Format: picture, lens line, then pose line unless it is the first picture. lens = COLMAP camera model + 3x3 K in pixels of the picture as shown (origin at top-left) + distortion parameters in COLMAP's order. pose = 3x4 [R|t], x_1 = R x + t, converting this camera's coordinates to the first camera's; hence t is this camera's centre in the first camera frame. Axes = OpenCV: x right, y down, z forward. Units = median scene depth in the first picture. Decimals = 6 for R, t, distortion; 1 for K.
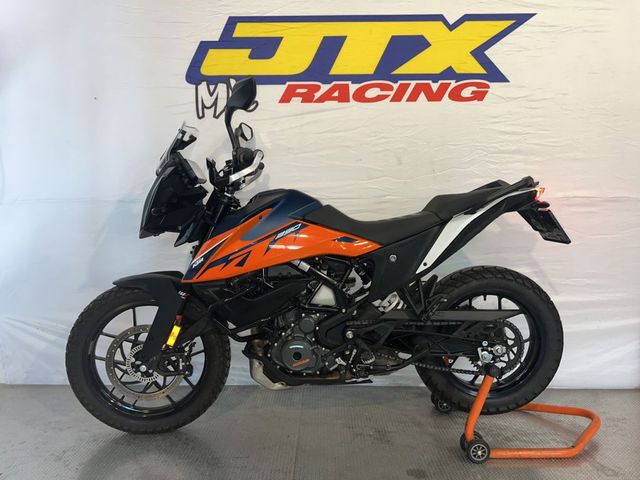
lens RADIAL K [[488.0, 0, 317.9], [0, 488.0, 243.5], [0, 0, 1]] dist [0.036520, -0.032084]
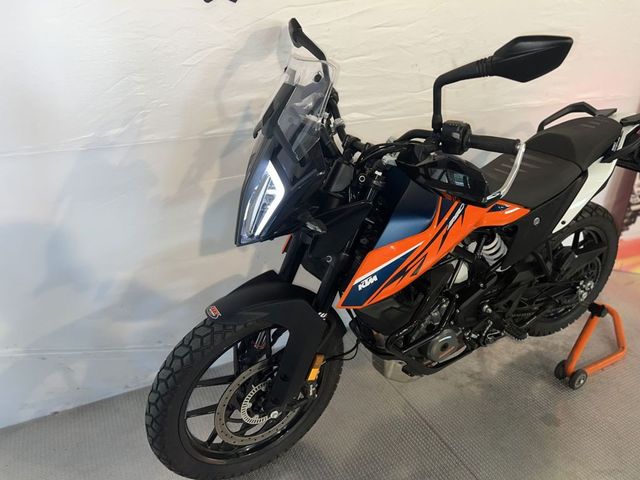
lens RADIAL K [[488.0, 0, 323.4], [0, 488.0, 240.7], [0, 0, 1]] dist [0.036520, -0.032084]
pose [[0.883061, -0.184122, 0.431627, -0.521346], [0.014537, 0.930100, 0.367019, -0.243122], [-0.469033, -0.317826, 0.824012, 0.410755]]
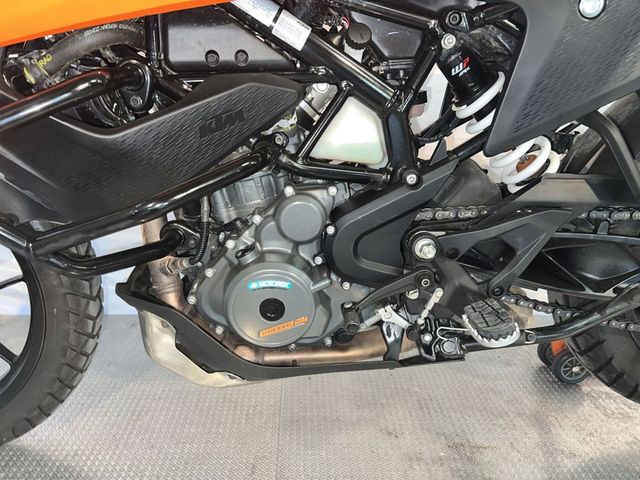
lens RADIAL K [[488.0, 0, 346.6], [0, 488.0, 243.2], [0, 0, 1]] dist [0.036520, -0.032084]
pose [[0.992687, -0.004521, 0.120635, -0.029258], [-0.027196, 0.965236, 0.259961, 0.087753], [-0.117616, -0.261341, 0.958054, 0.625358]]
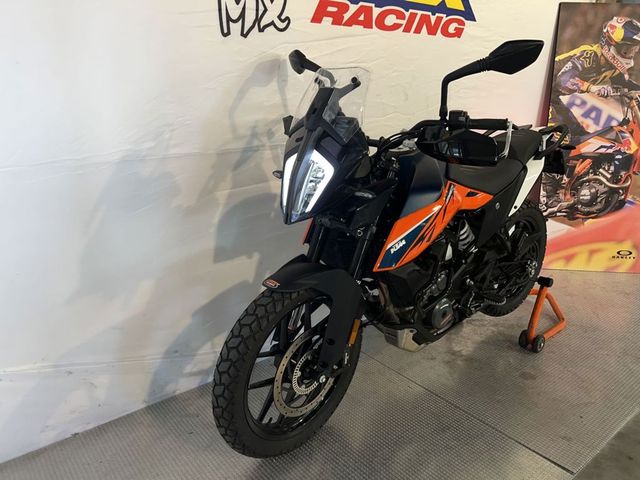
lens RADIAL K [[488.0, 0, 321.7], [0, 488.0, 235.8], [0, 0, 1]] dist [0.036520, -0.032084]
pose [[0.761405, -0.181061, 0.622479, -0.766489], [0.040005, 0.971498, 0.233648, -0.161036], [-0.647041, -0.152999, 0.746946, 0.396246]]
